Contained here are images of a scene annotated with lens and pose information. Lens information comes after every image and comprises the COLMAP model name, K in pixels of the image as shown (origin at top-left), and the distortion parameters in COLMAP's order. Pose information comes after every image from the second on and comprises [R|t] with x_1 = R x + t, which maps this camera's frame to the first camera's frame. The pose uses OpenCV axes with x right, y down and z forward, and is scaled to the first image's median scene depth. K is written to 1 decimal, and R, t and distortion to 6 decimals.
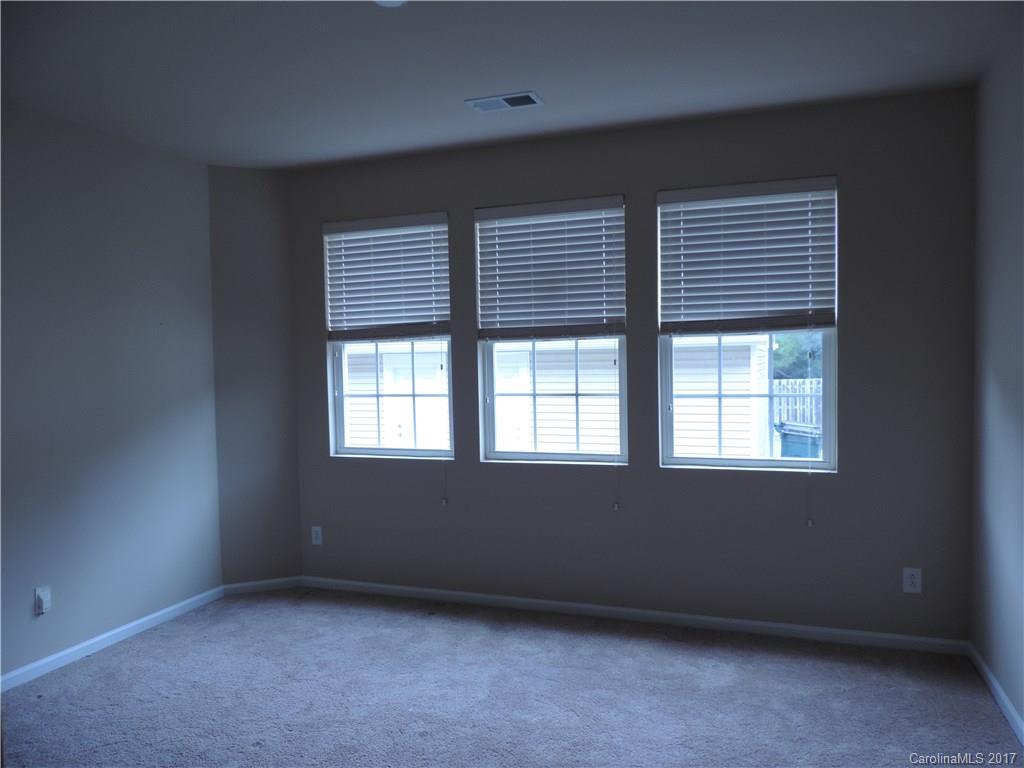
lens RADIAL K [[737.9, 0, 508.3], [0, 737.9, 373.2], [0, 0, 1]] dist [-0.020574, 0.015455]
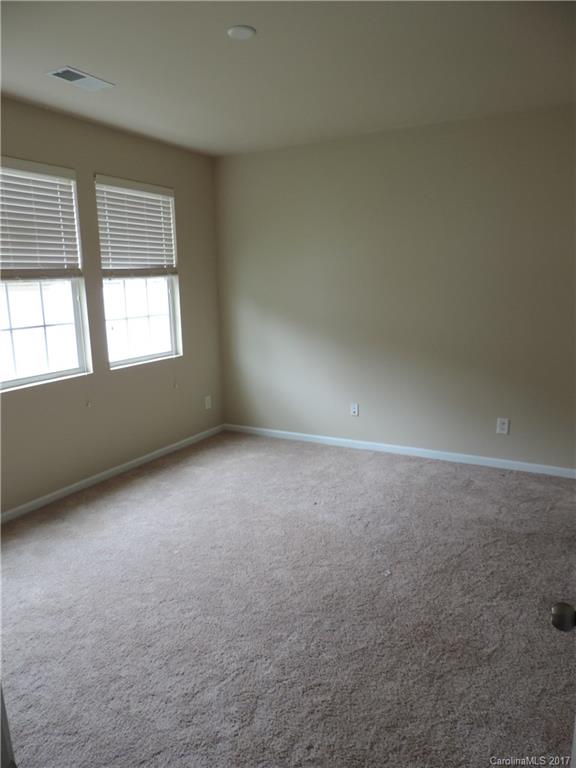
lens RADIAL K [[553.4, 0, 289.0], [0, 553.4, 383.0], [0, 0, 1]] dist [-0.020574, 0.015455]
pose [[0.155029, -0.166256, 0.973820, -0.846862], [0.044388, 0.985914, 0.161254, -0.008757], [-0.986912, 0.018227, 0.160225, 0.499916]]
